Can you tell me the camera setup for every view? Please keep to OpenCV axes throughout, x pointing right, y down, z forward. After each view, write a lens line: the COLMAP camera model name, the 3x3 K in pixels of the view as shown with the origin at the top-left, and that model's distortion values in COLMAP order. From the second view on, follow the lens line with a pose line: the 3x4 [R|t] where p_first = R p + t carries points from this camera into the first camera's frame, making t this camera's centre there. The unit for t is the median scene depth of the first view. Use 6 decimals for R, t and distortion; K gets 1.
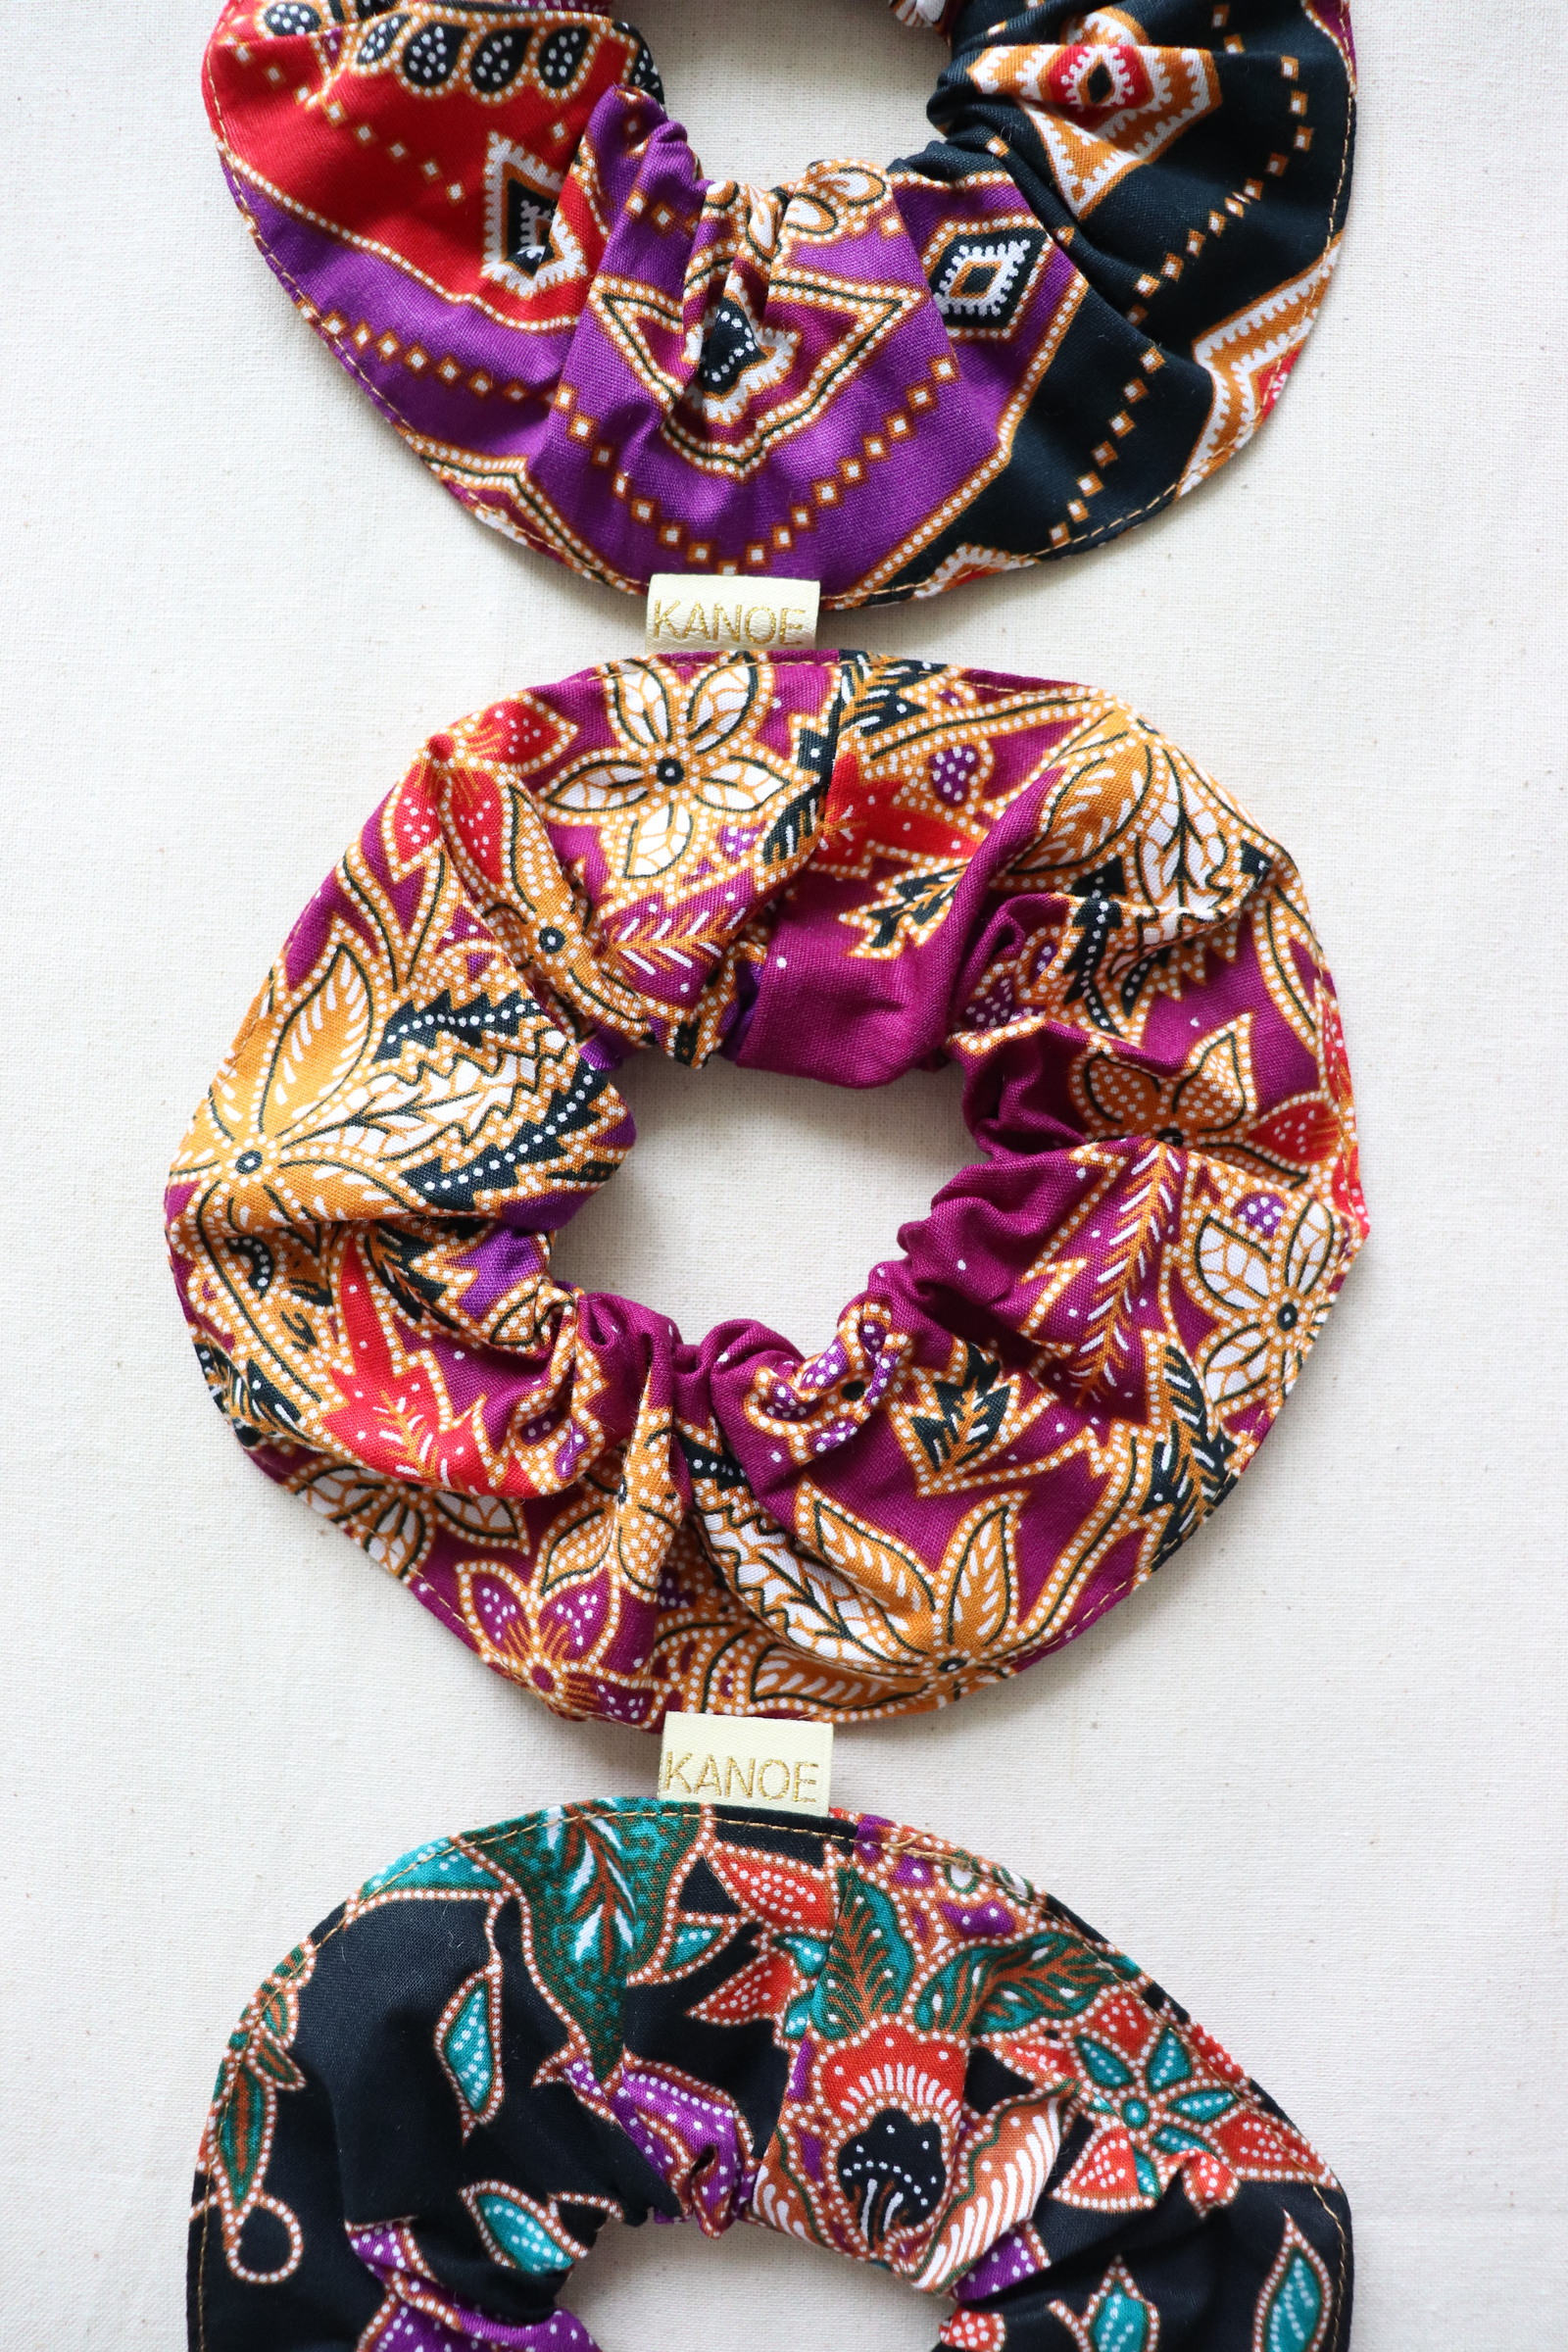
lens RADIAL K [[2186.0, 0, 718.1], [0, 2186.0, 1172.2], [0, 0, 1]] dist [-0.100564, 0.013258]
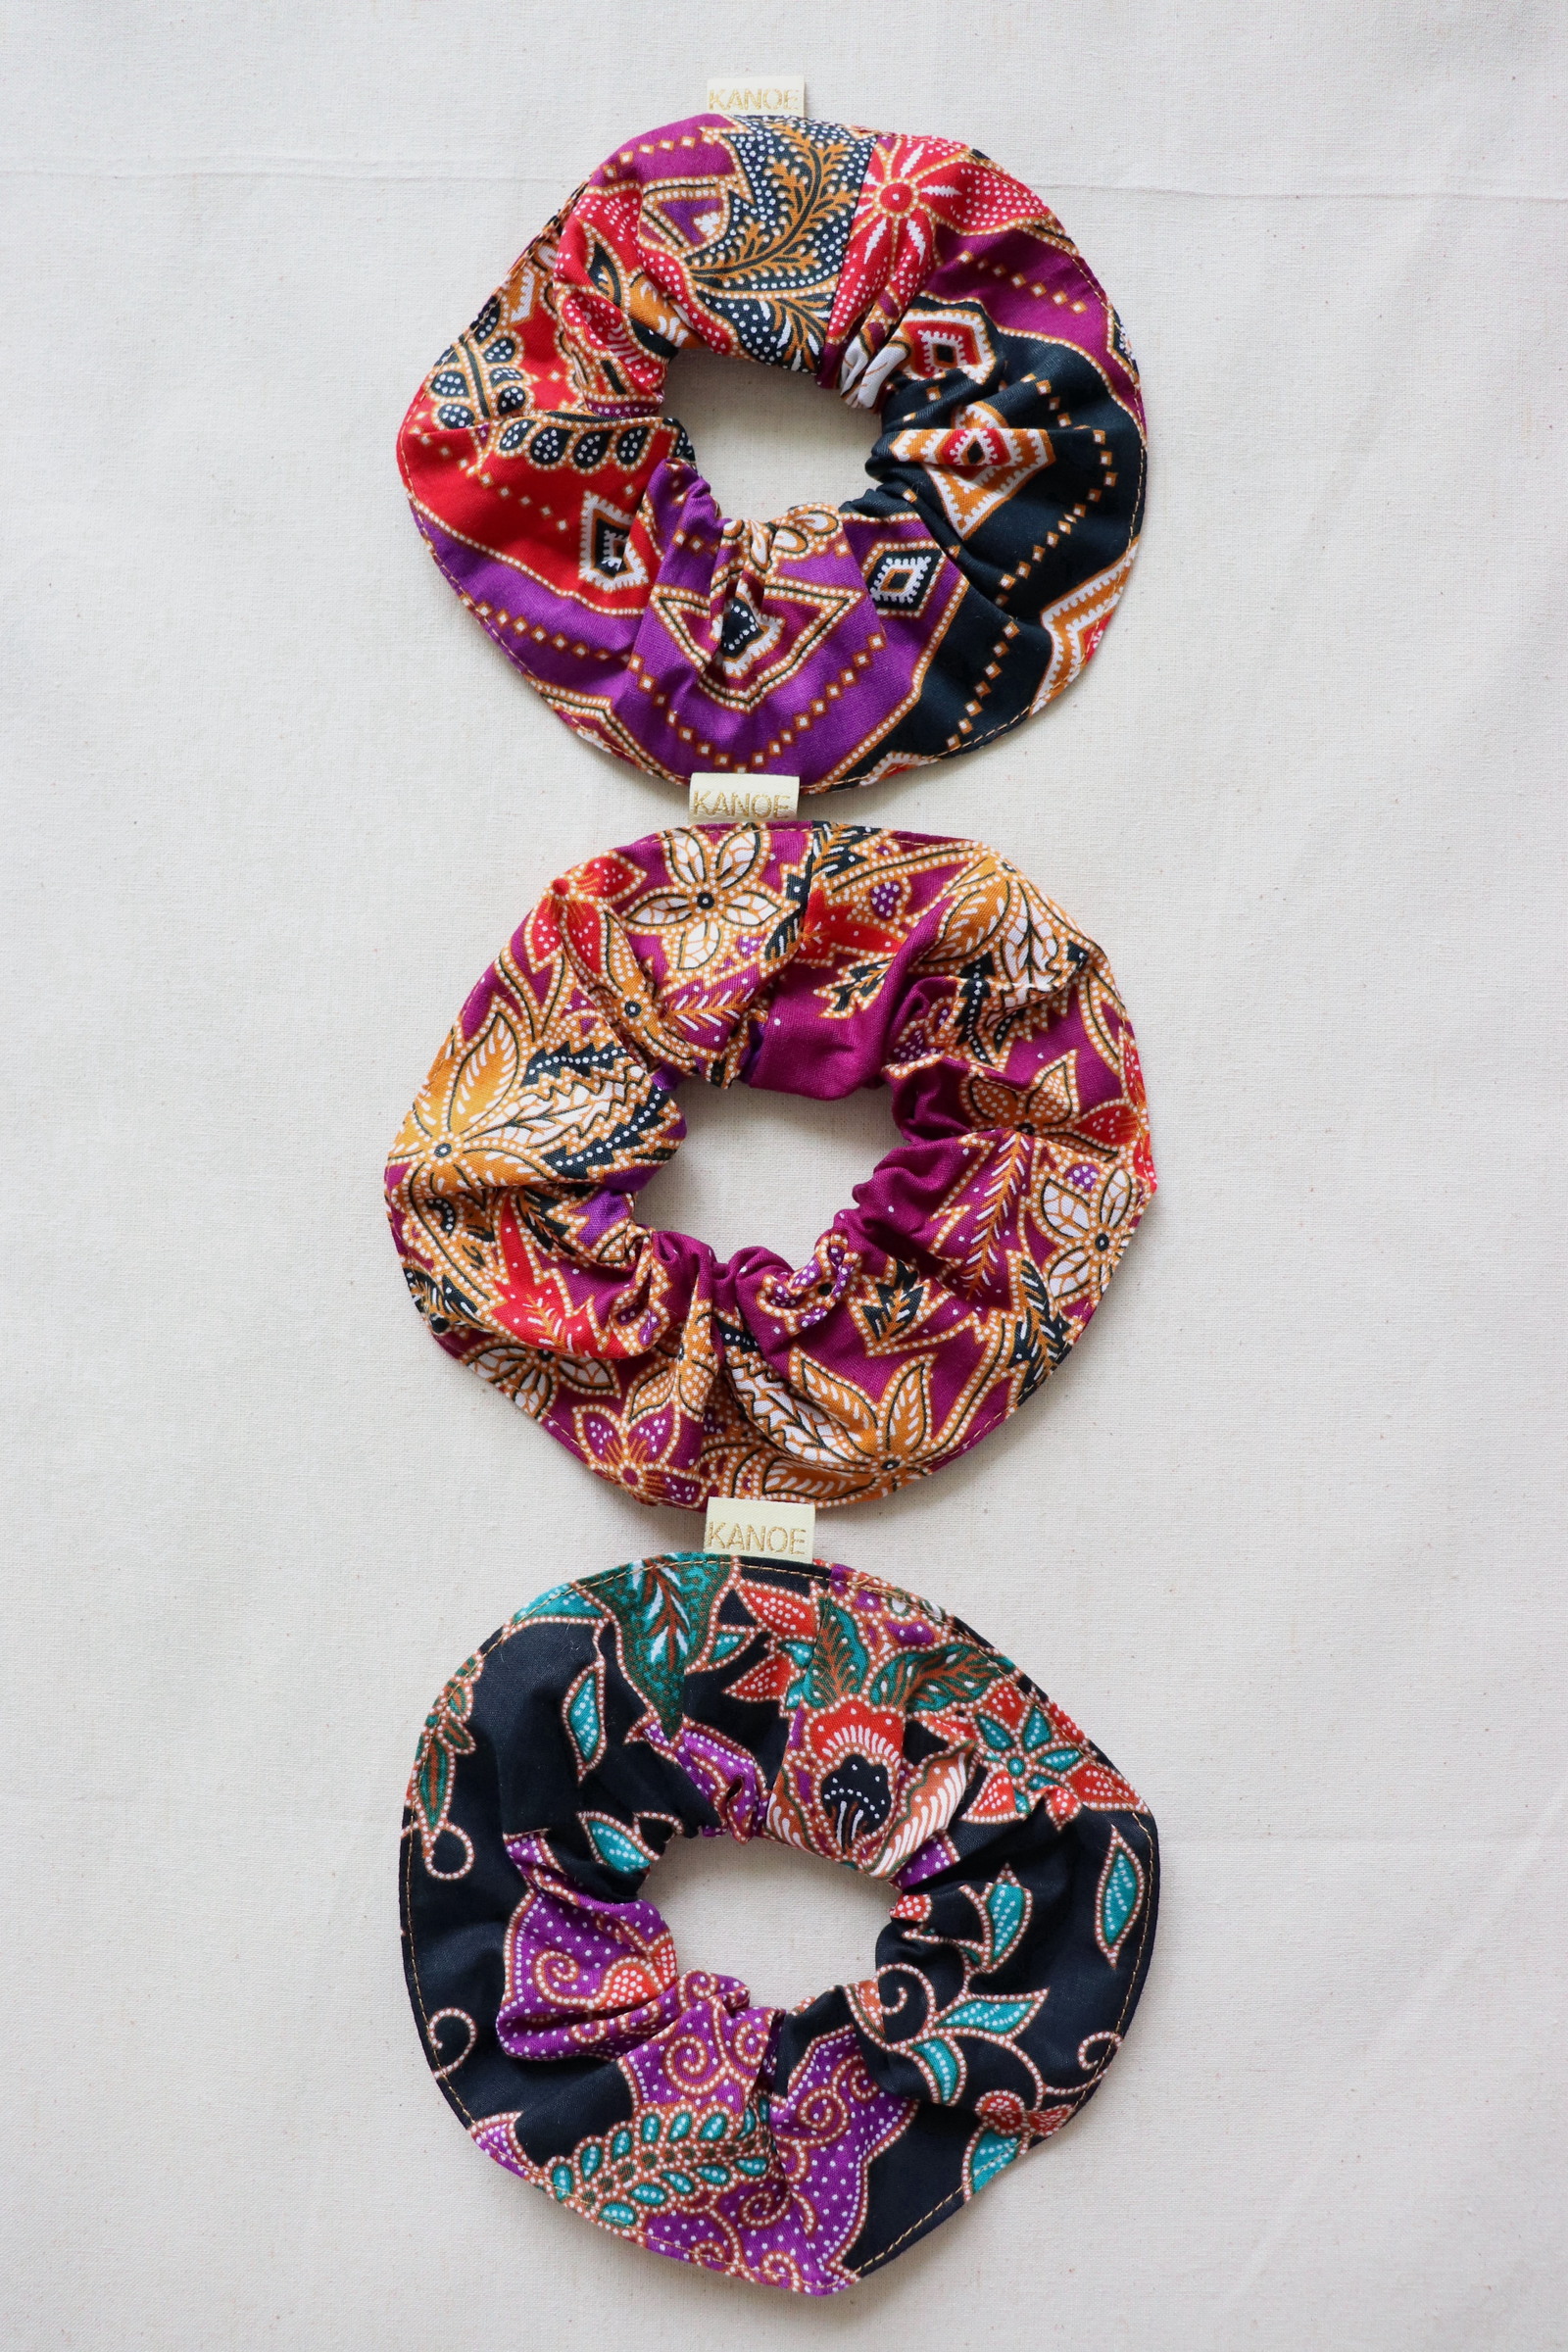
lens RADIAL K [[2186.0, 0, 708.3], [0, 2186.0, 1166.6], [0, 0, 1]] dist [-0.100564, 0.013258]
pose [[0.999901, -0.010106, -0.009772, -0.006128], [0.010103, 0.999949, -0.000359, 0.009663], [0.009775, 0.000261, 0.999952, -0.579786]]
